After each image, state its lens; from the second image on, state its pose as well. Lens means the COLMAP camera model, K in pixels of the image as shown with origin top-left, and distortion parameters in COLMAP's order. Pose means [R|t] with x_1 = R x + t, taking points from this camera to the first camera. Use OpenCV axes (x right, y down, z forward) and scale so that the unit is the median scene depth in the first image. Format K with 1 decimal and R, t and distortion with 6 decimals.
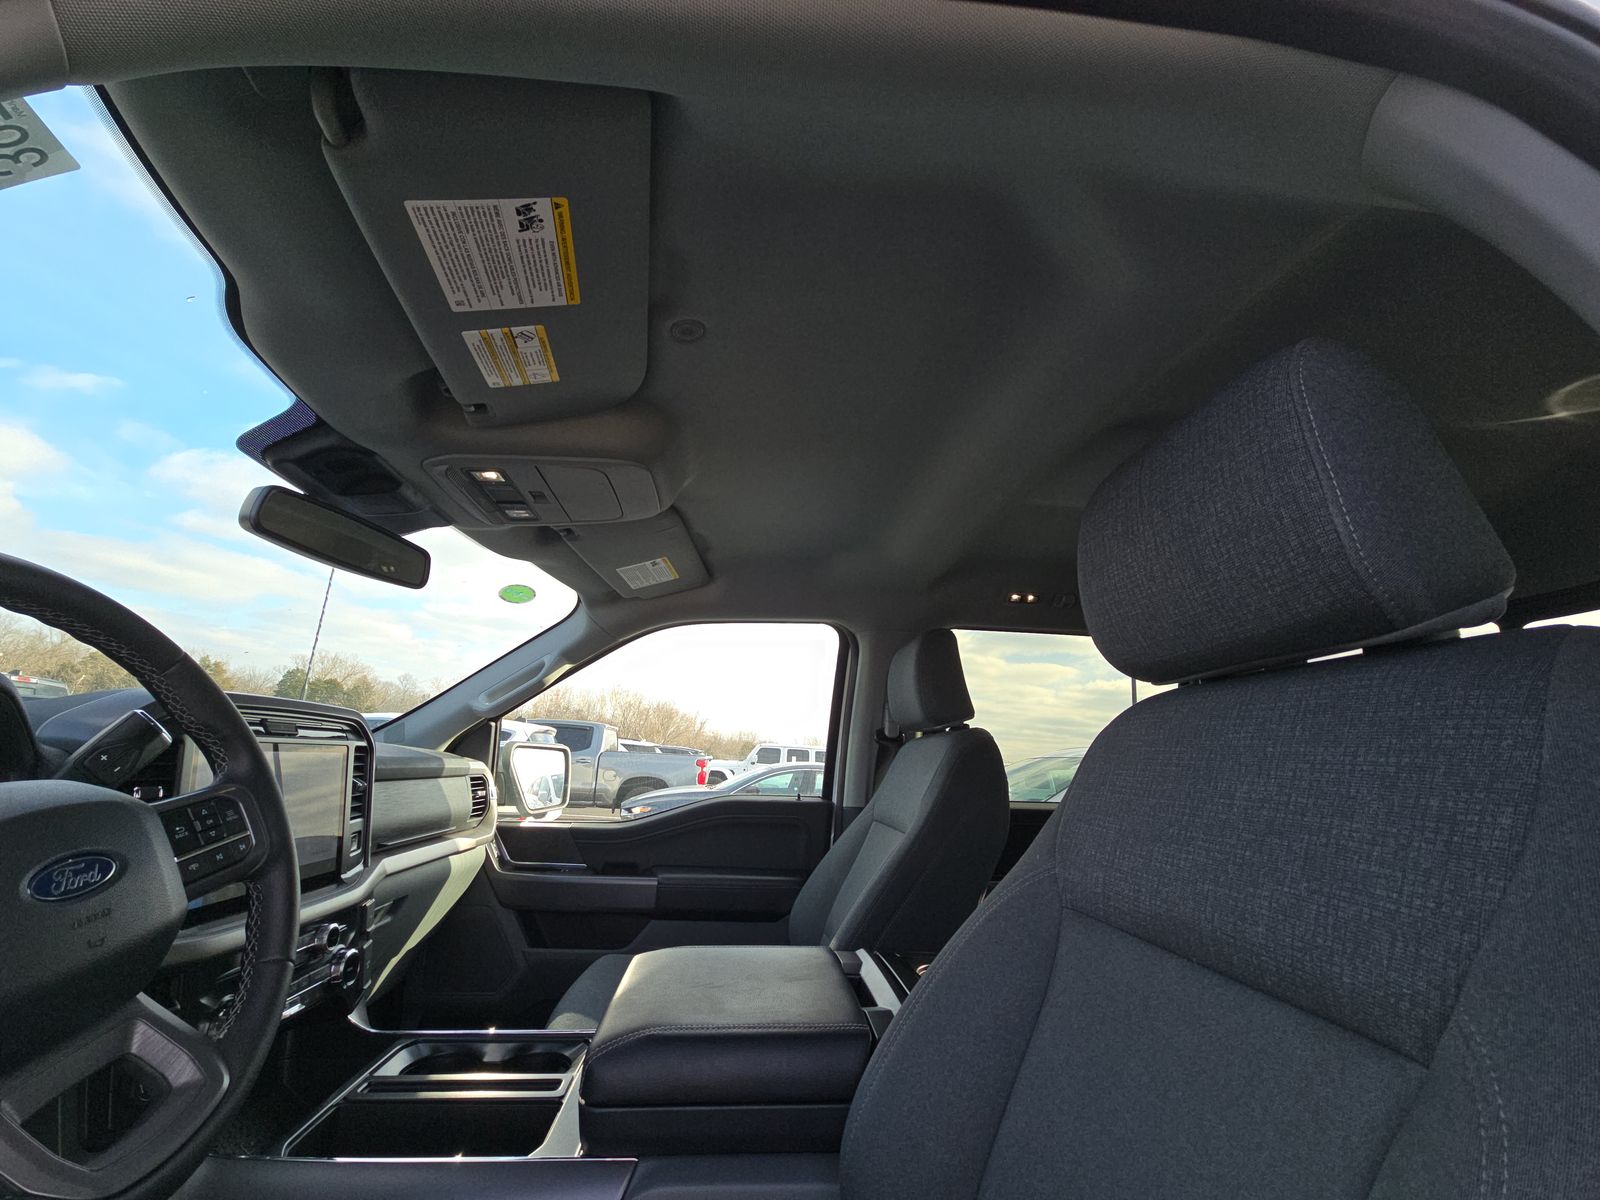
lens RADIAL K [[650.3, 0, 800.0], [0, 650.3, 600.0], [0, 0, 1]] dist [-0.000511, -0.009419]
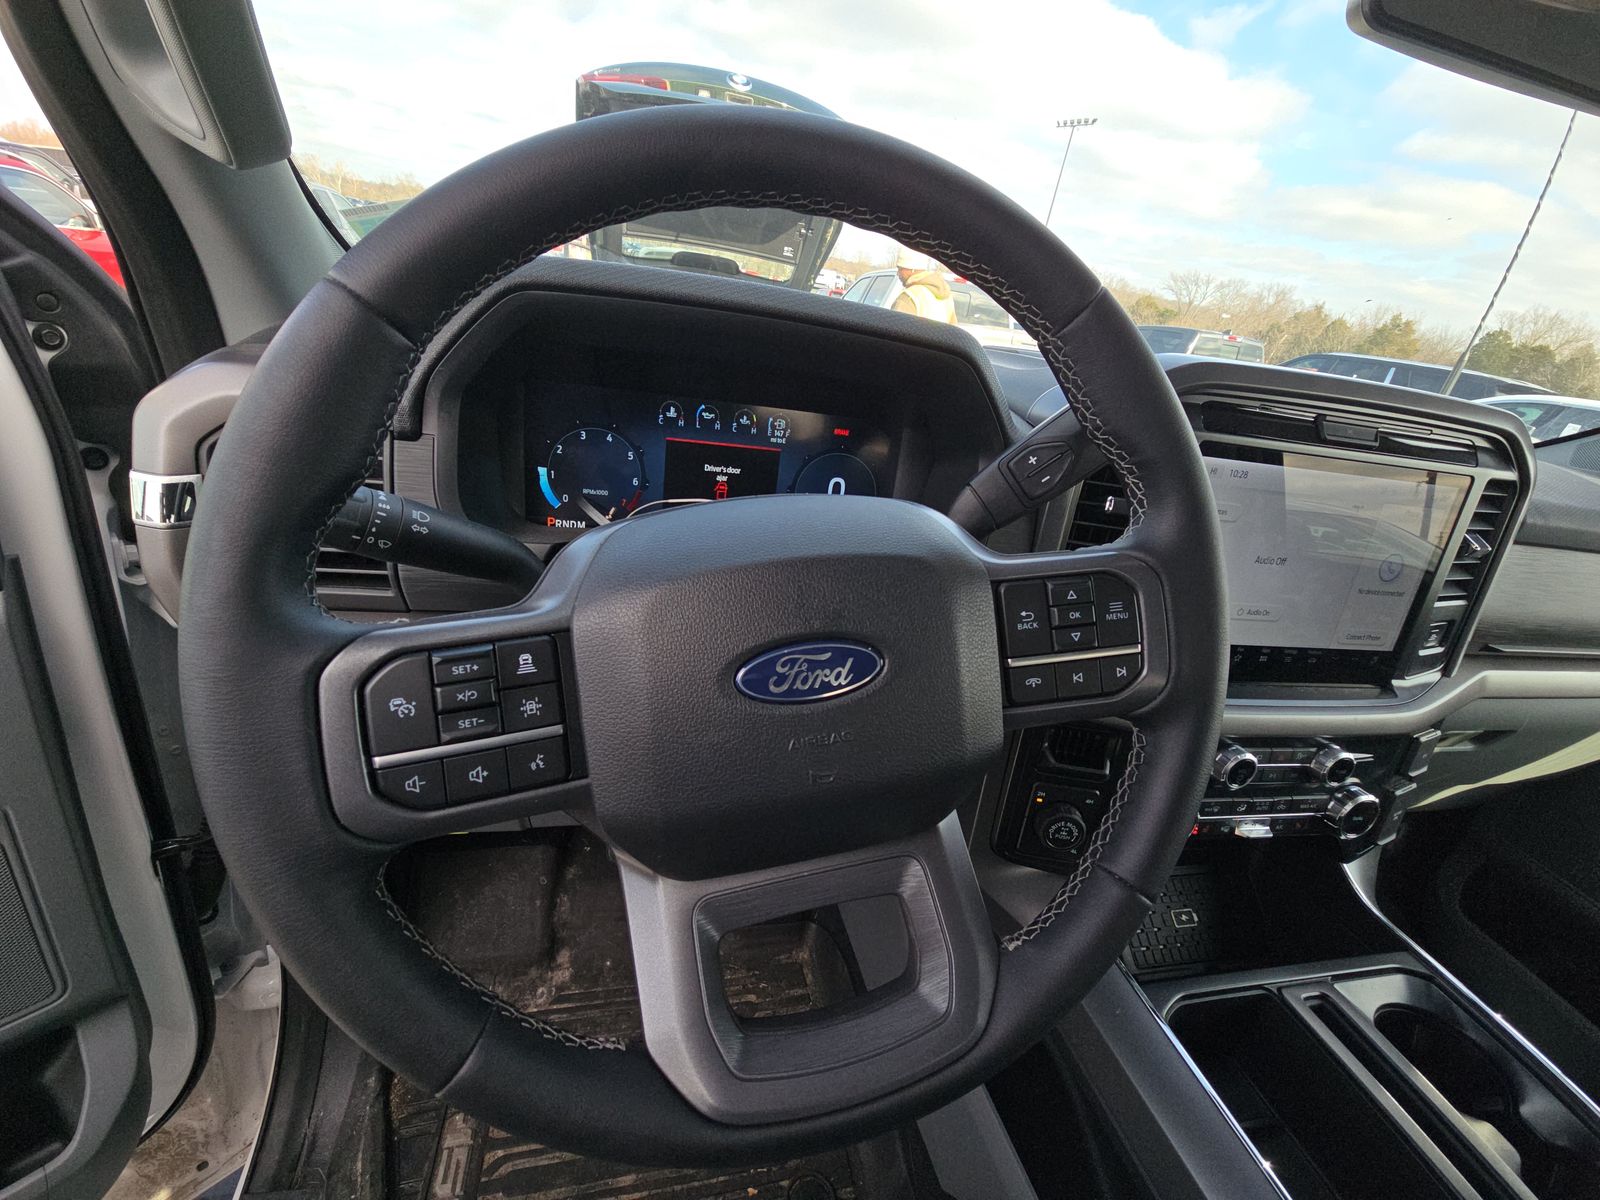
lens RADIAL K [[650.9, 0, 800.0], [0, 650.9, 600.0], [0, 0, 1]] dist [-0.013662, -0.000110]
pose [[0.119923, 0.386015, -0.914664, -0.231724], [0.104702, 0.911258, 0.398305, 0.042715], [0.987247, -0.143533, 0.068864, 0.393046]]
